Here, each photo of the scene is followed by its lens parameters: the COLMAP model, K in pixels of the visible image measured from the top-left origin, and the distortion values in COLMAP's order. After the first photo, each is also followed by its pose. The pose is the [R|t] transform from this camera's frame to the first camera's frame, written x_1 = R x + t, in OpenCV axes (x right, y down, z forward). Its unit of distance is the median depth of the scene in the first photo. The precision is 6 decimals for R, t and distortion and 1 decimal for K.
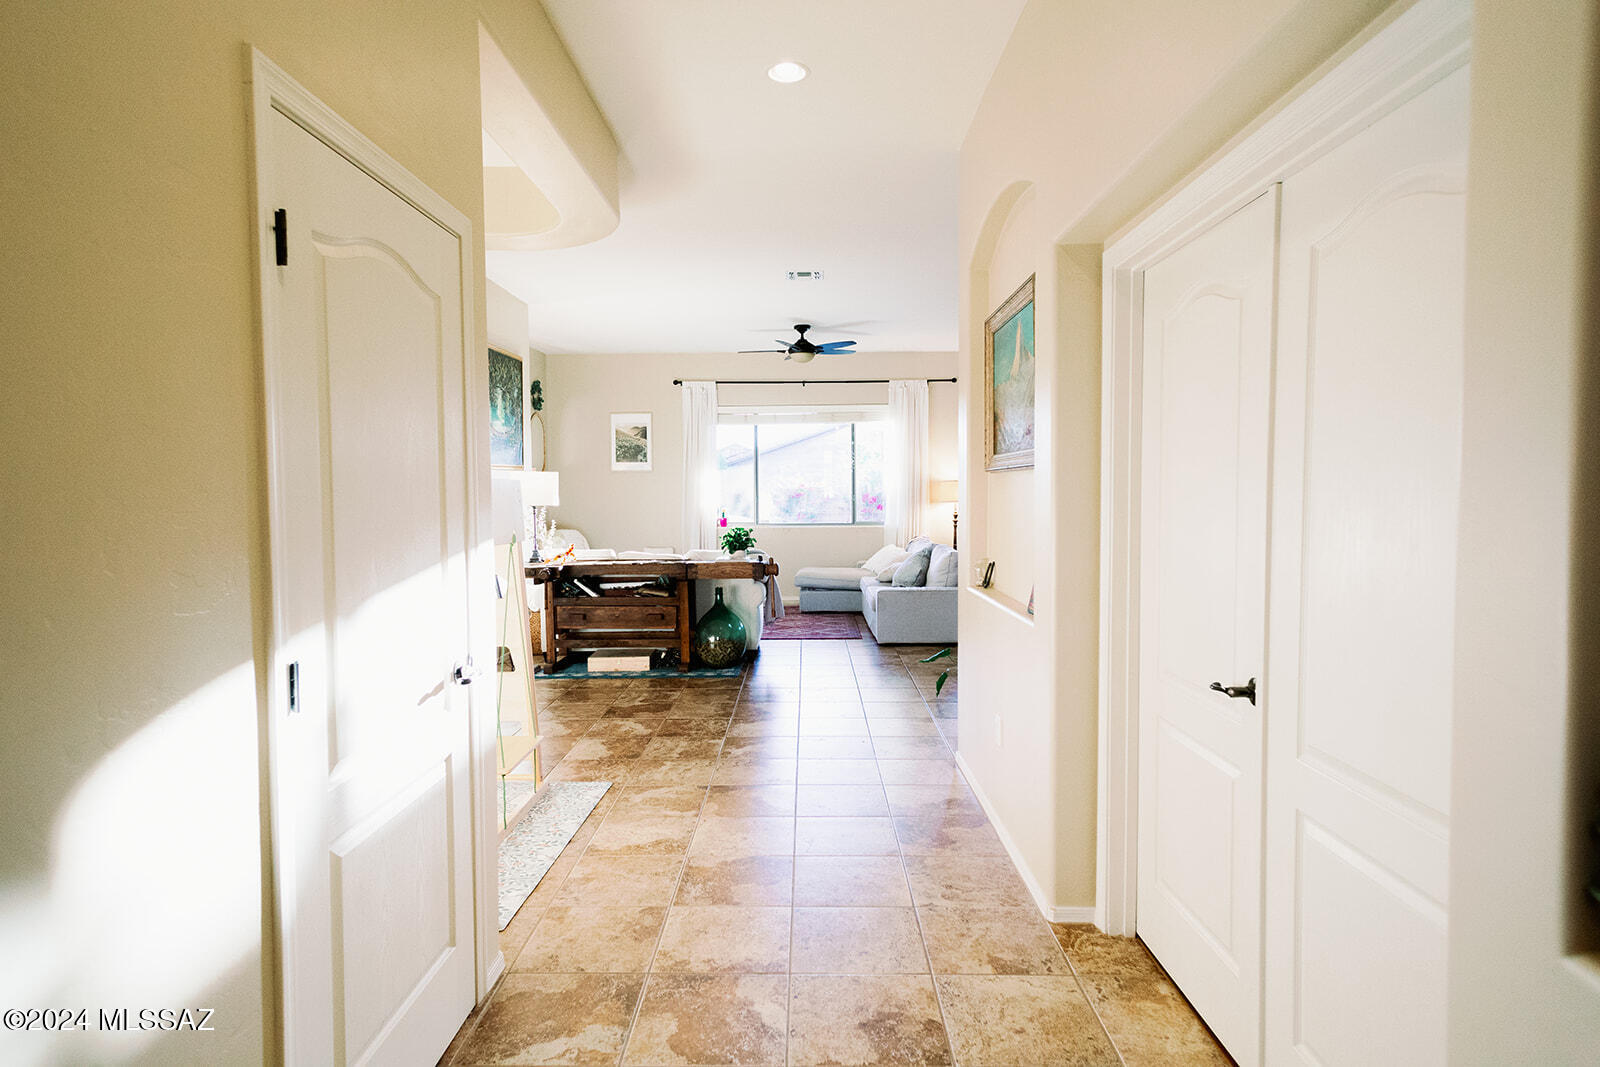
lens RADIAL K [[957.0, 0, 800.0], [0, 957.0, 533.5], [0, 0, 1]] dist [-0.031239, 0.001951]
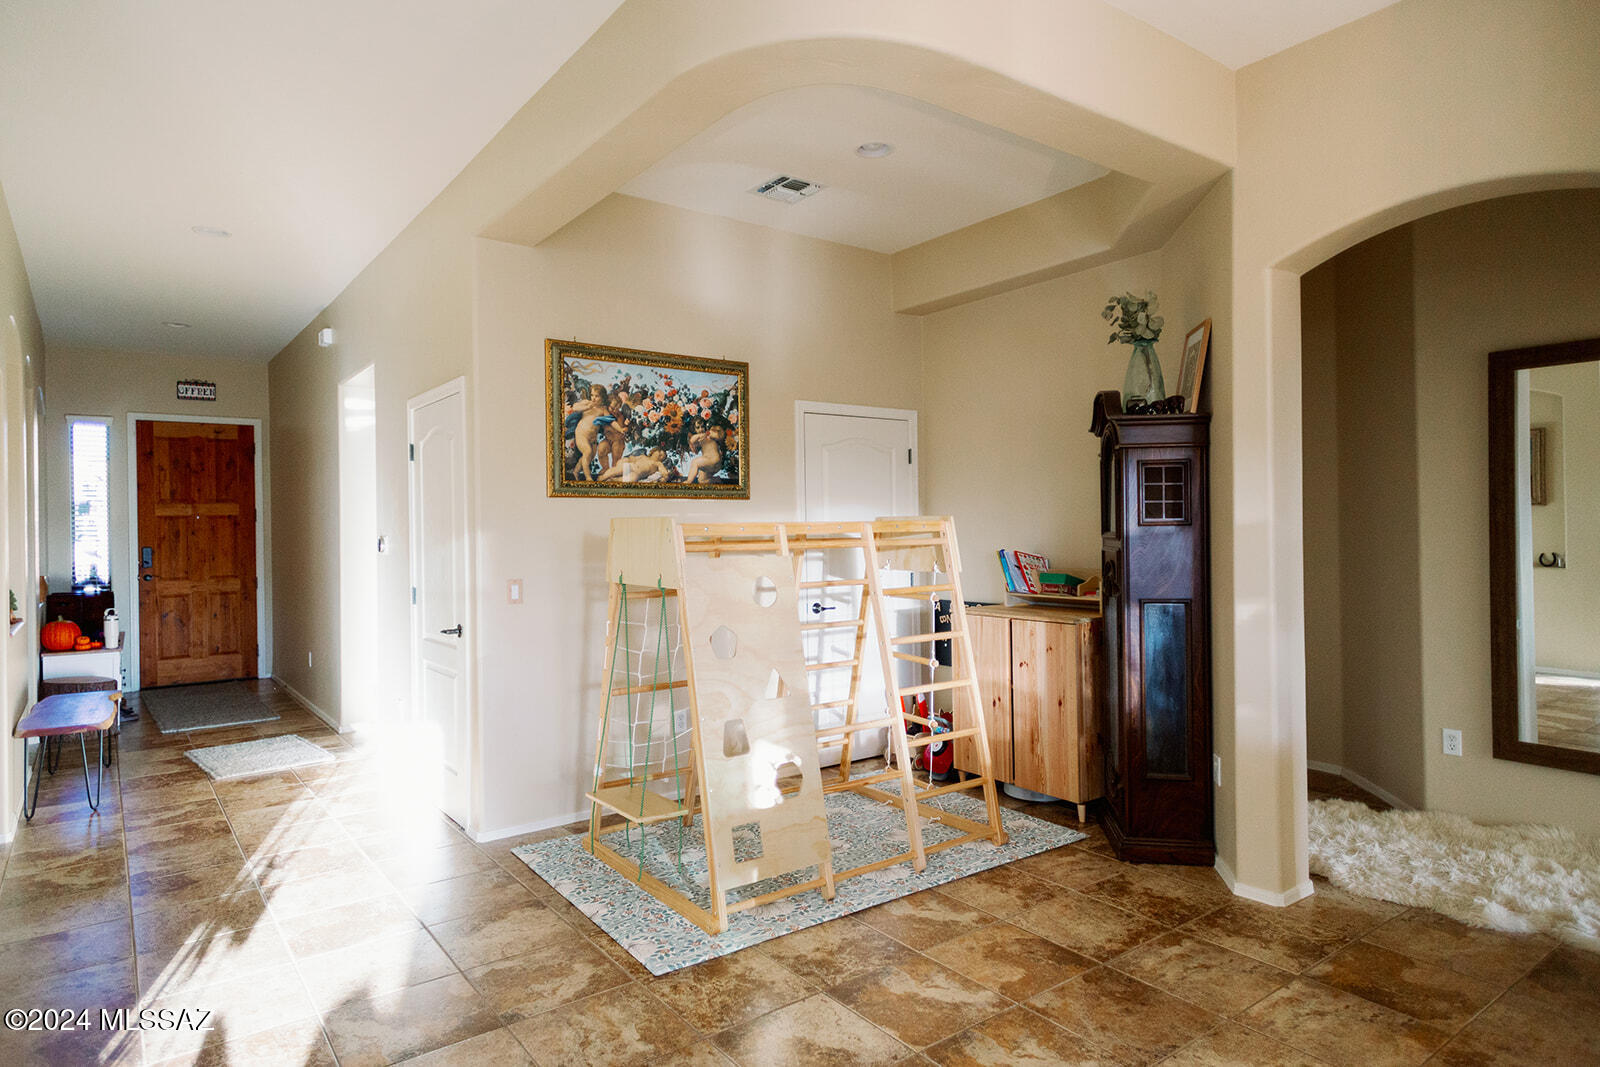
lens RADIAL K [[924.4, 0, 808.4], [0, 924.4, 525.2], [0, 0, 1]] dist [0.000176, 0.000043]
pose [[-0.794115, 0.015137, -0.607578, 0.063800], [-0.008676, 0.999306, 0.036235, -0.044517], [0.607705, 0.034046, -0.793433, 0.985160]]
